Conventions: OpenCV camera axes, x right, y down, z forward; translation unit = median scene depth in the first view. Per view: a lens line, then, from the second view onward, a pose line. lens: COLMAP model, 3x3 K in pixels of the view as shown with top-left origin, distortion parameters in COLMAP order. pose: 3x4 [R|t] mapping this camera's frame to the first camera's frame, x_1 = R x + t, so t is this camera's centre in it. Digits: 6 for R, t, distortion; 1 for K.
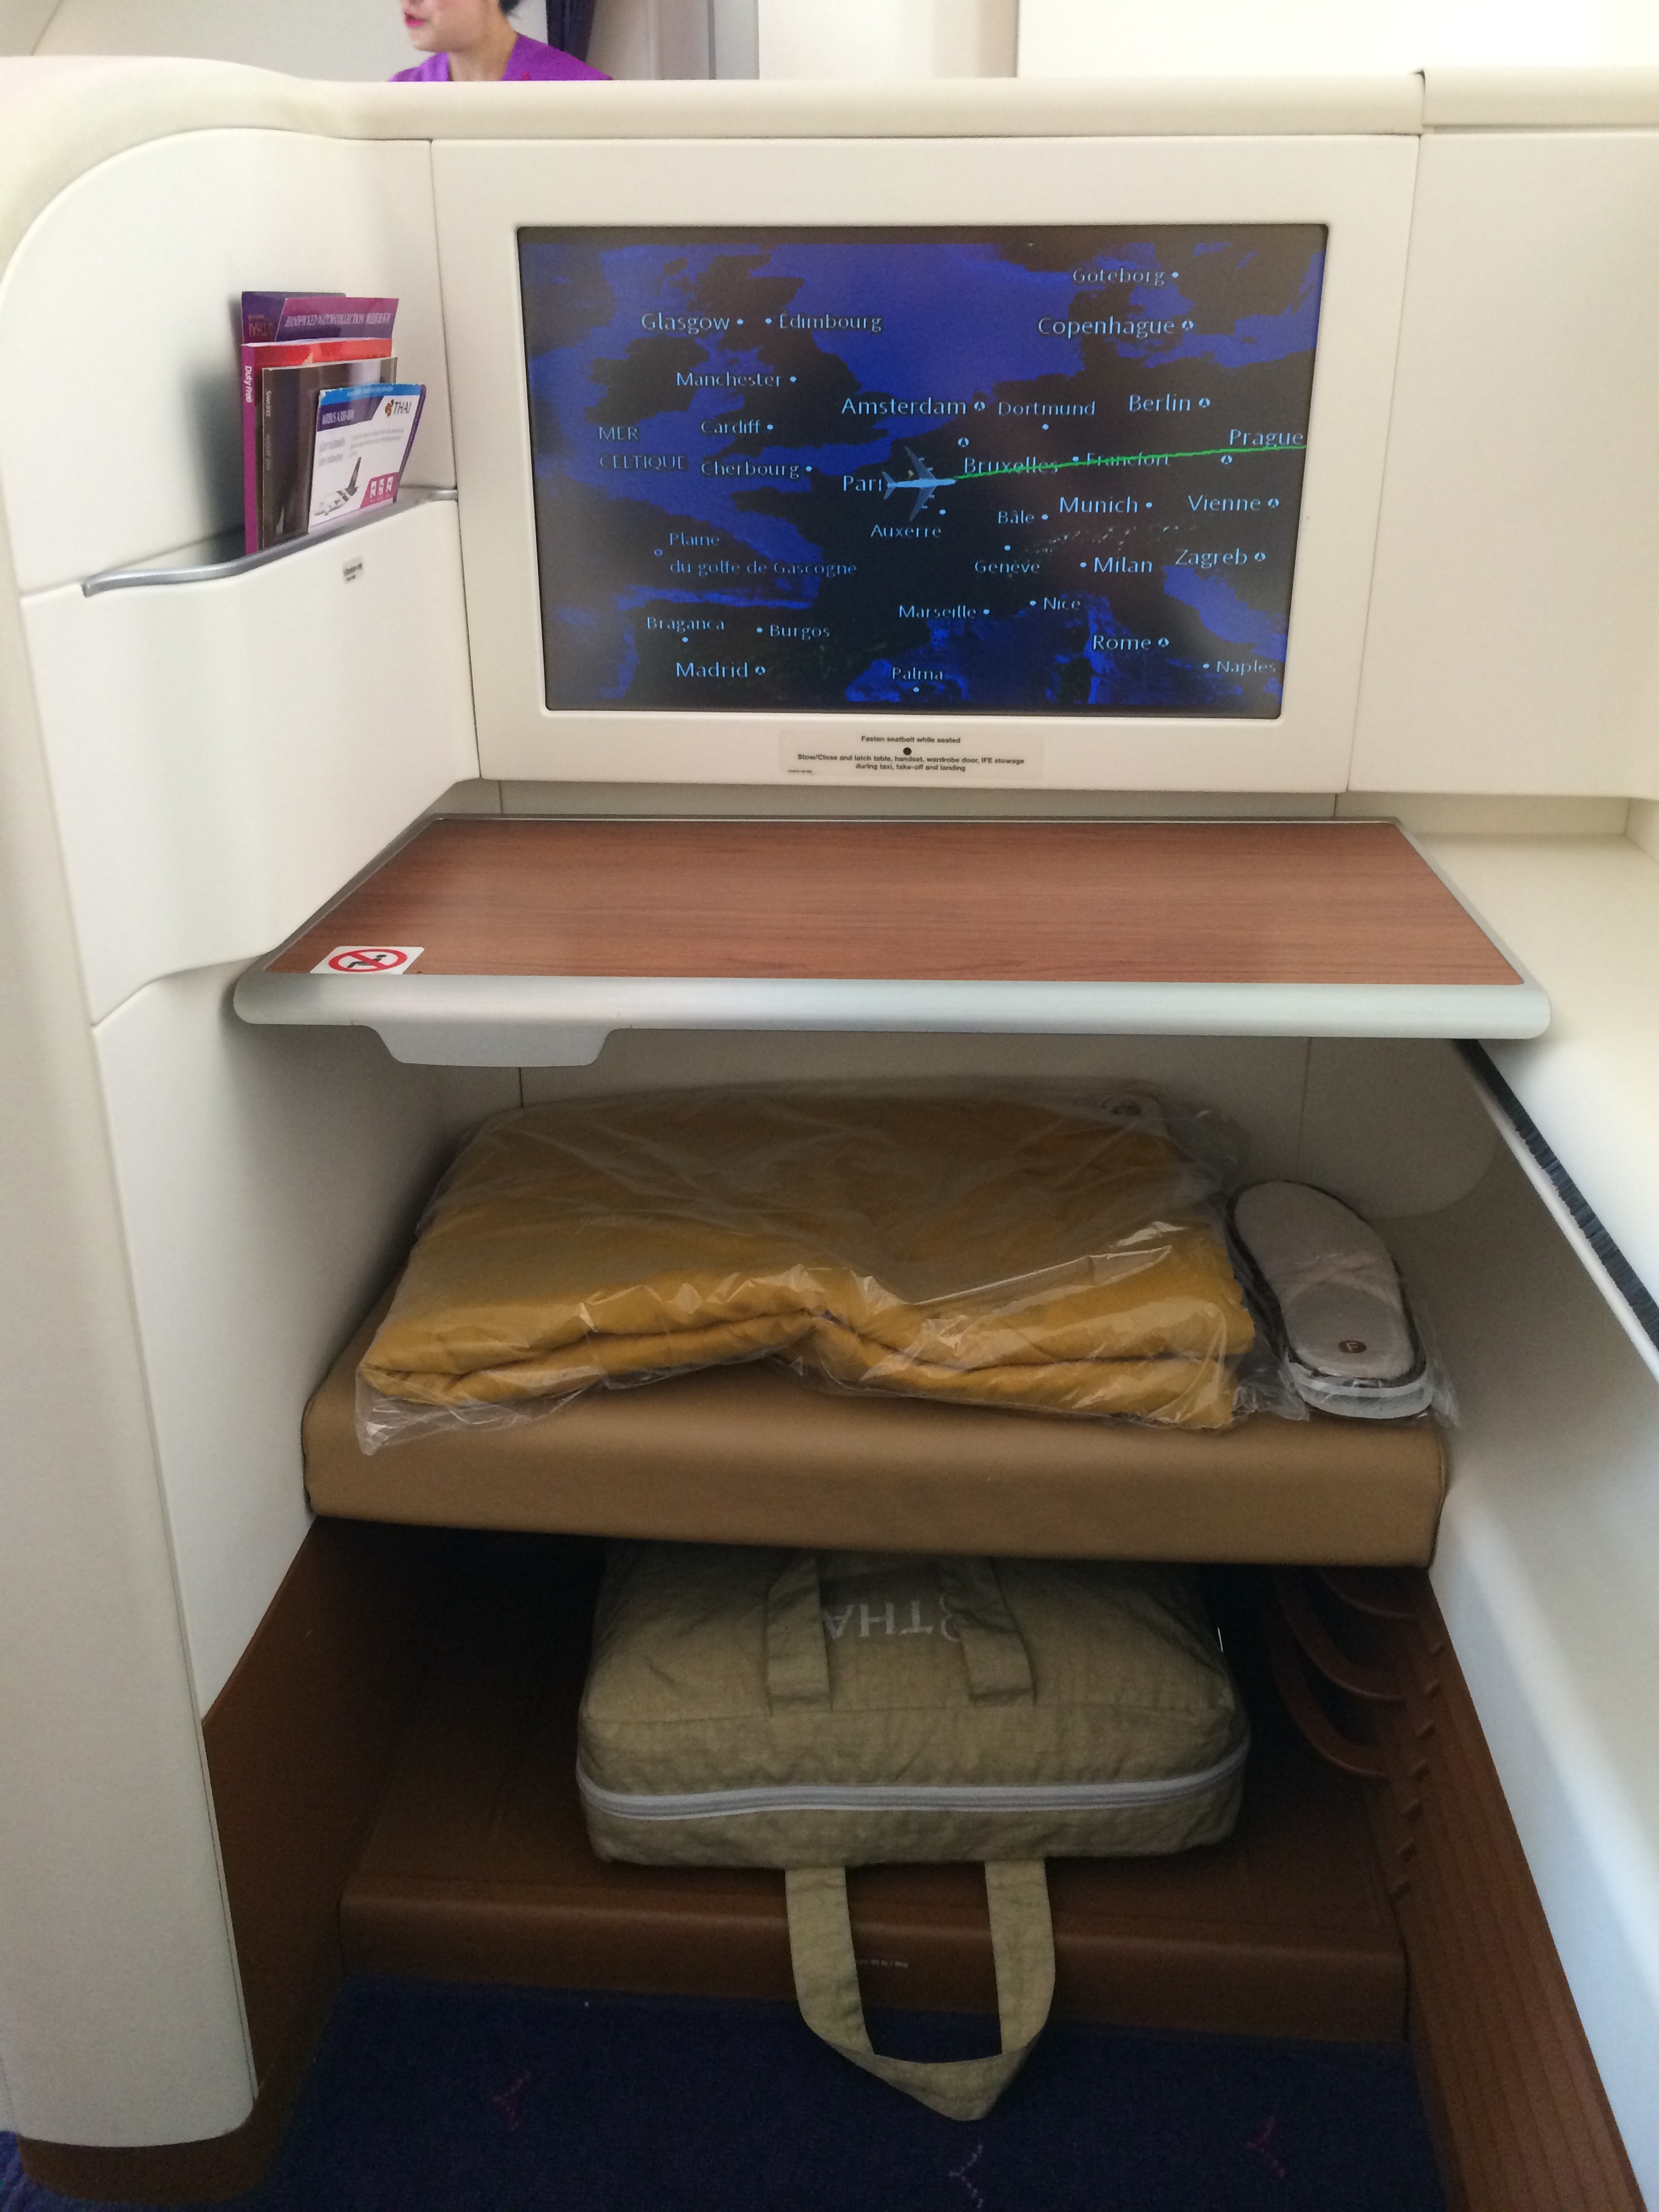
lens RADIAL K [[1869.8, 0, 844.0], [0, 1869.8, 1107.8], [0, 0, 1]] dist [0.063726, -0.087128]
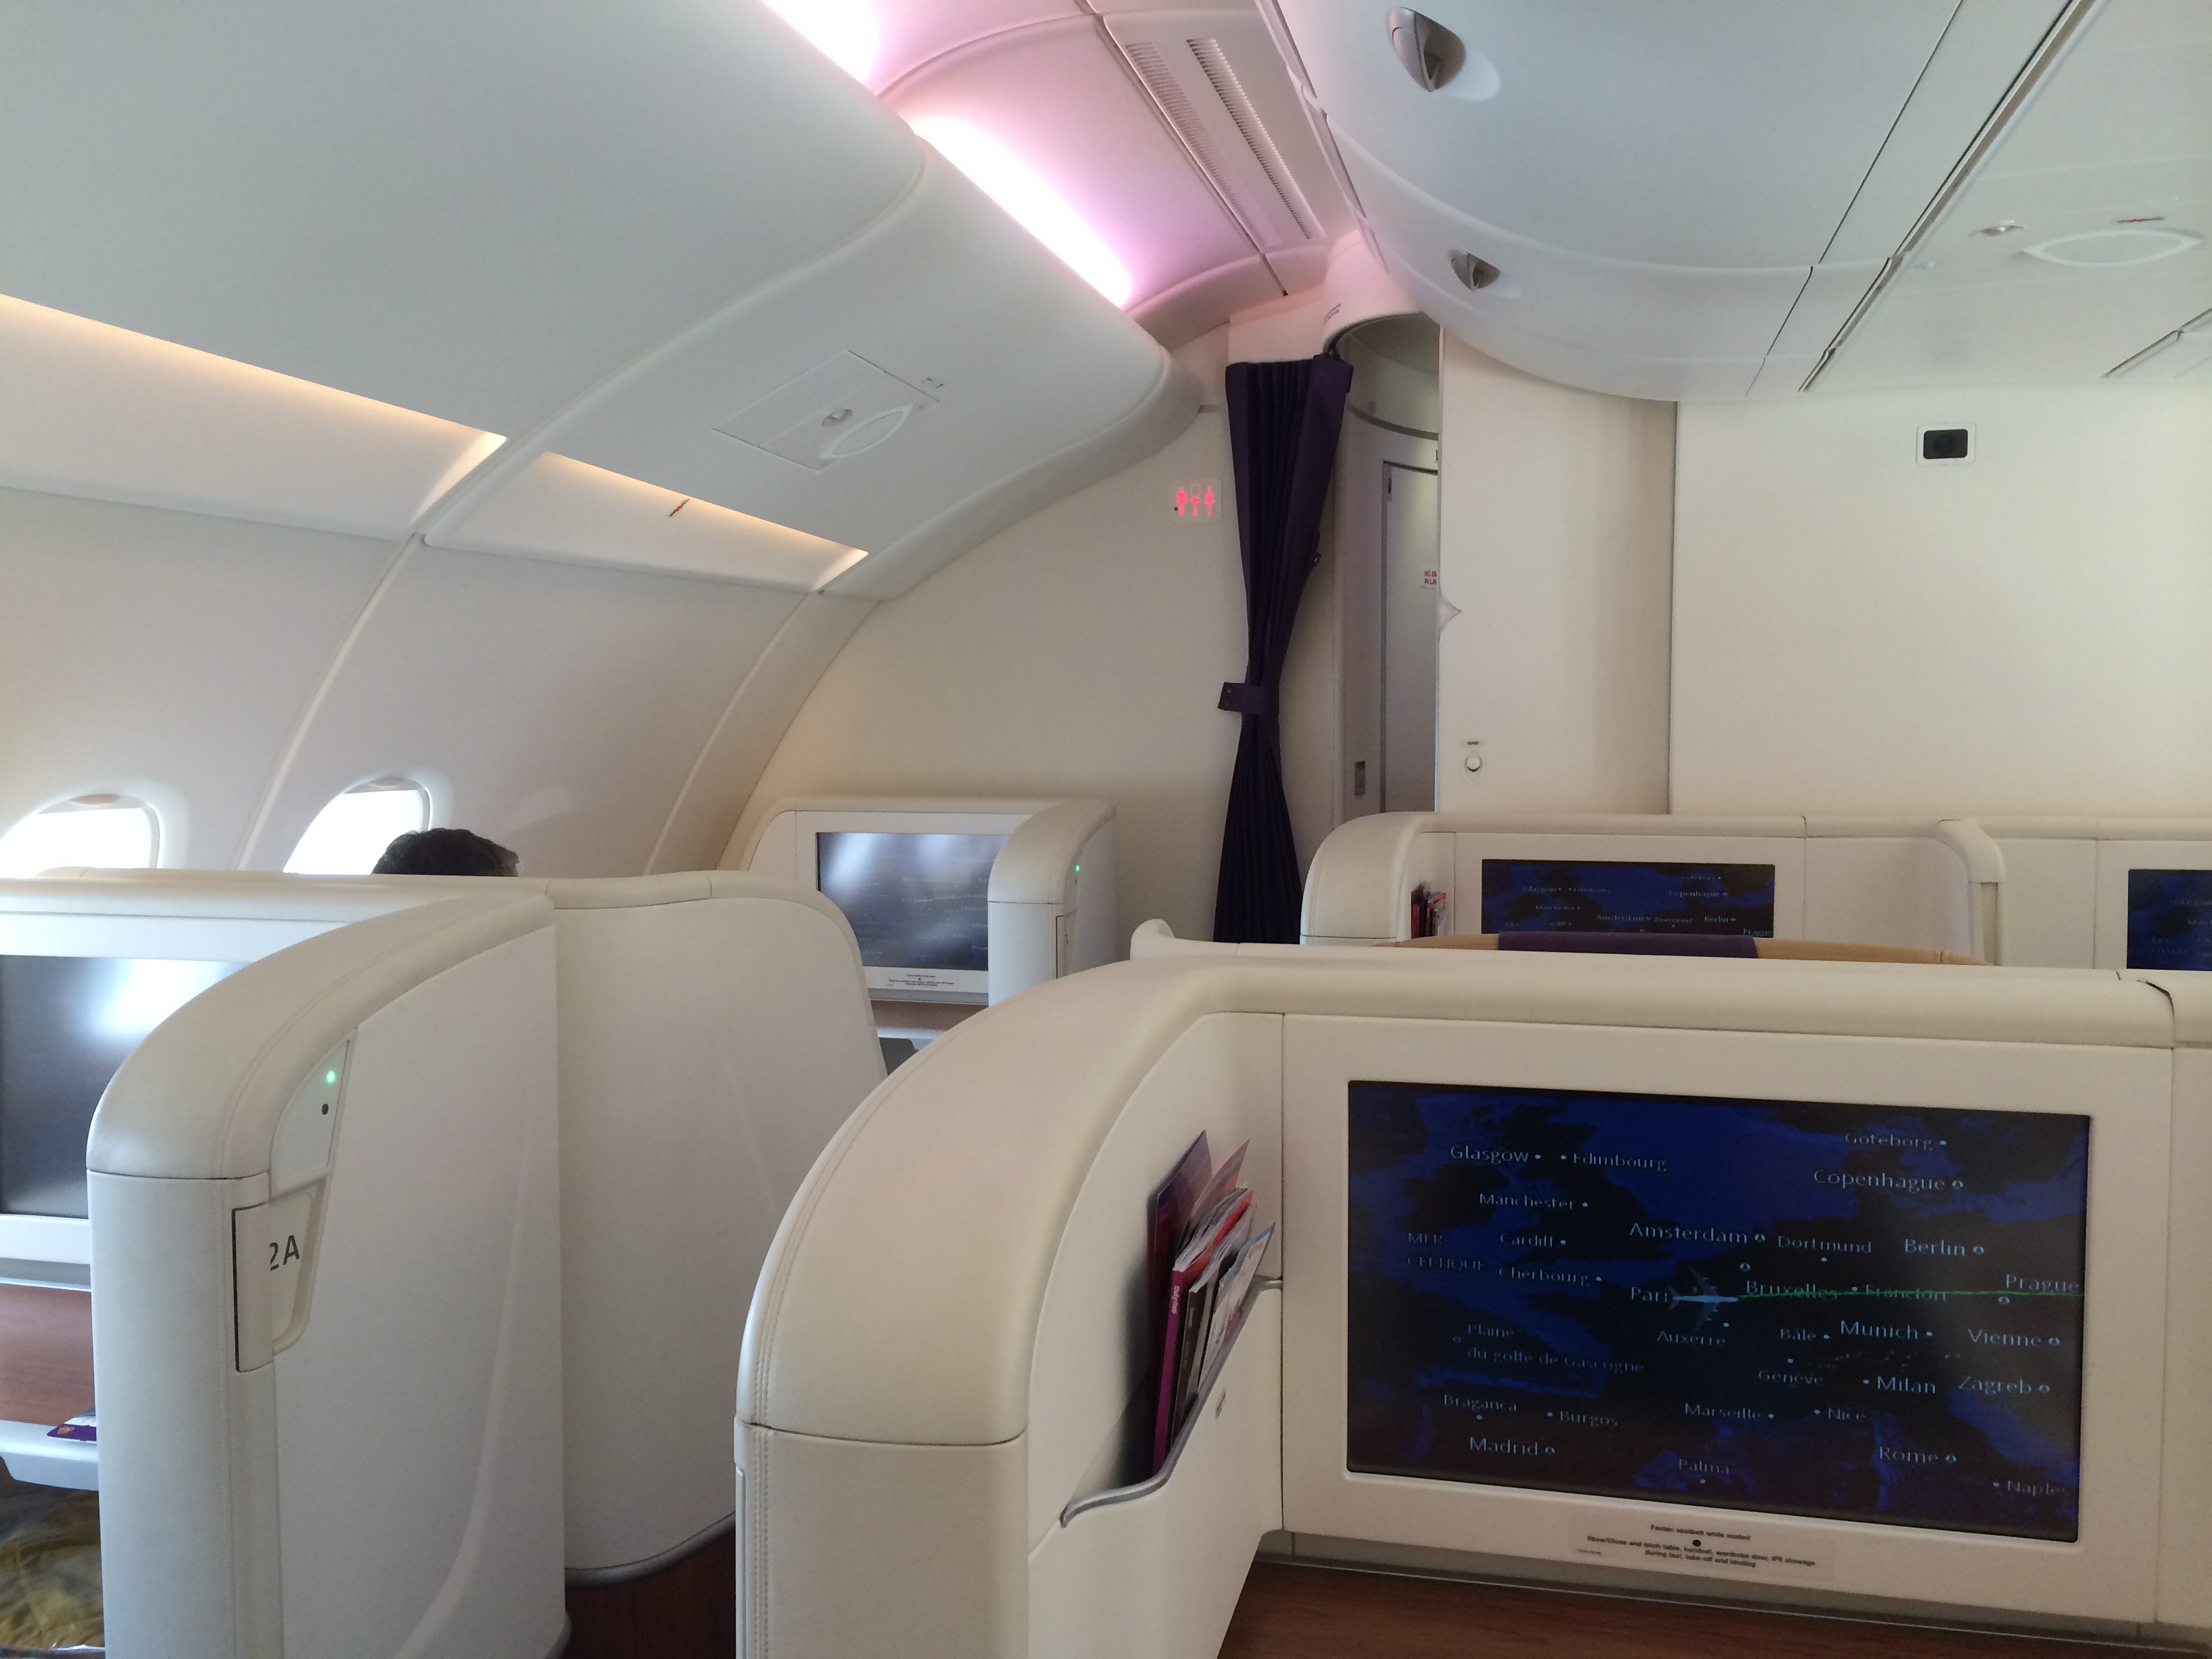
lens RADIAL K [[1869.8, 0, 1088.9], [0, 1869.8, 825.4], [0, 0, 1]] dist [0.063726, -0.087128]
pose [[0.983234, 0.005814, -0.182258, -0.113969], [-0.067332, 0.940435, -0.333239, -0.199099], [0.169465, 0.339924, 0.925059, -0.178673]]
